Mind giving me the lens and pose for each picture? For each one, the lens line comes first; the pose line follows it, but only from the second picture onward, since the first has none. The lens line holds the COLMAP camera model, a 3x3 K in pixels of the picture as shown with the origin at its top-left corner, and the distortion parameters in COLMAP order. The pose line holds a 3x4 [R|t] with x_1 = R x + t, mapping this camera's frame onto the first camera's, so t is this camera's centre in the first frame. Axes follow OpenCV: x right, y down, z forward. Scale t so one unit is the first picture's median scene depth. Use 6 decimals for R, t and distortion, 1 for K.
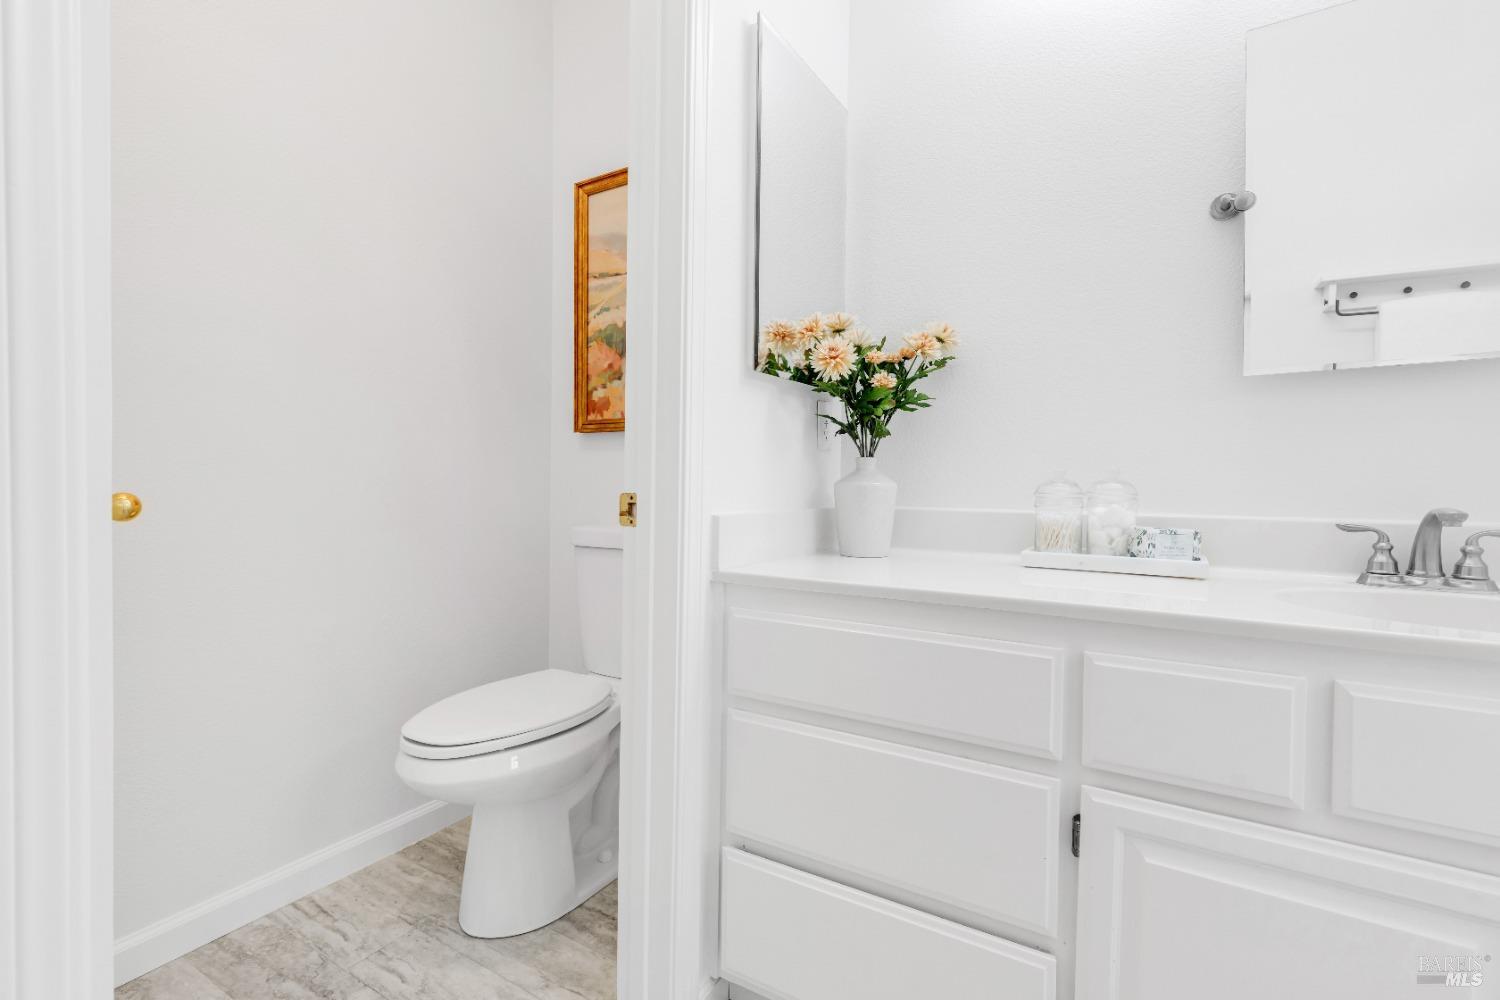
lens RADIAL K [[692.5, 0, 747.1], [0, 692.5, 494.7], [0, 0, 1]] dist [0.003367, 0.000555]
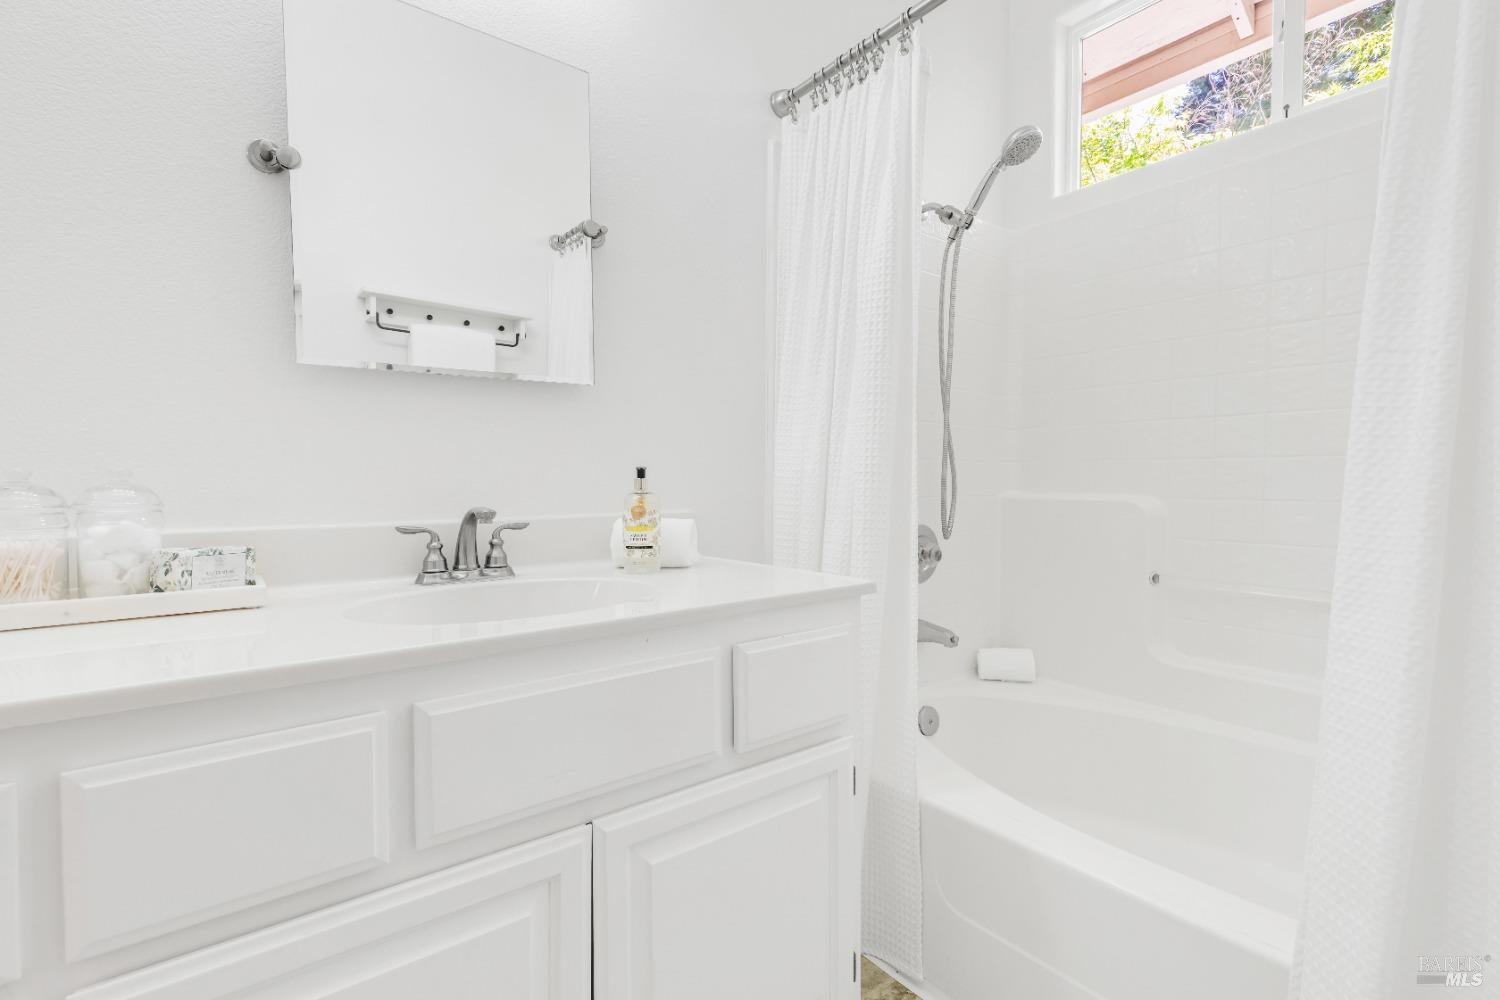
lens RADIAL K [[692.5, 0, 747.9], [0, 692.5, 499.4], [0, 0, 1]] dist [0.003367, 0.000555]
pose [[0.364124, -0.030841, 0.930840, 0.115736], [0.030774, 0.999304, 0.021071, -0.002180], [-0.930842, 0.020974, 0.364820, 0.173586]]
